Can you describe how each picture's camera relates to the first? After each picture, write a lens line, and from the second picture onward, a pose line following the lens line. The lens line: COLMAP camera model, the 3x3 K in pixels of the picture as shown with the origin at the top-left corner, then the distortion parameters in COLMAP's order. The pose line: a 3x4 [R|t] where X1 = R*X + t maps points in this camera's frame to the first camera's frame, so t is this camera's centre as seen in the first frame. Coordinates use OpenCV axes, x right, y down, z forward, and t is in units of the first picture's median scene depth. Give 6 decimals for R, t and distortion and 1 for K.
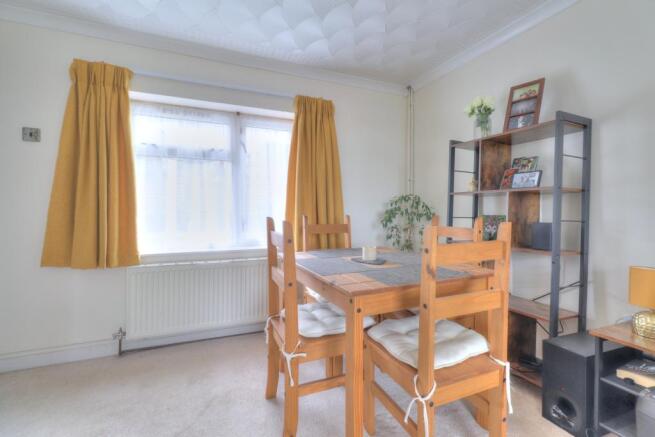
lens RADIAL K [[304.7, 0, 328.5], [0, 304.7, 214.4], [0, 0, 1]] dist [0.005447, 0.000215]
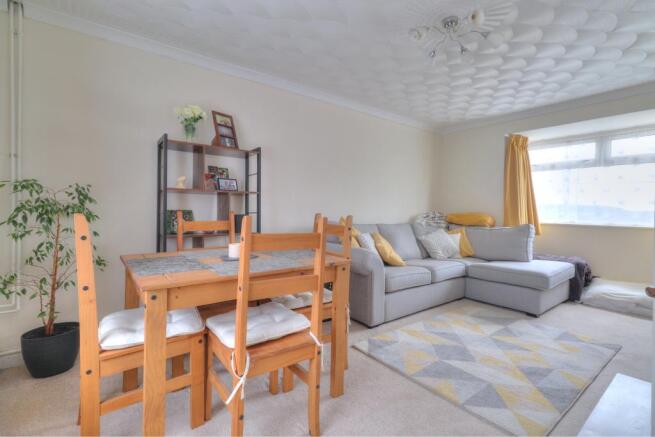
lens RADIAL K [[304.7, 0, 327.9], [0, 304.7, 216.4], [0, 0, 1]] dist [0.005447, 0.000215]
pose [[-0.242578, -0.022782, 0.969864, -0.792754], [0.008240, 0.999640, 0.025542, 0.000733], [-0.970097, 0.014188, -0.242303, 0.863159]]
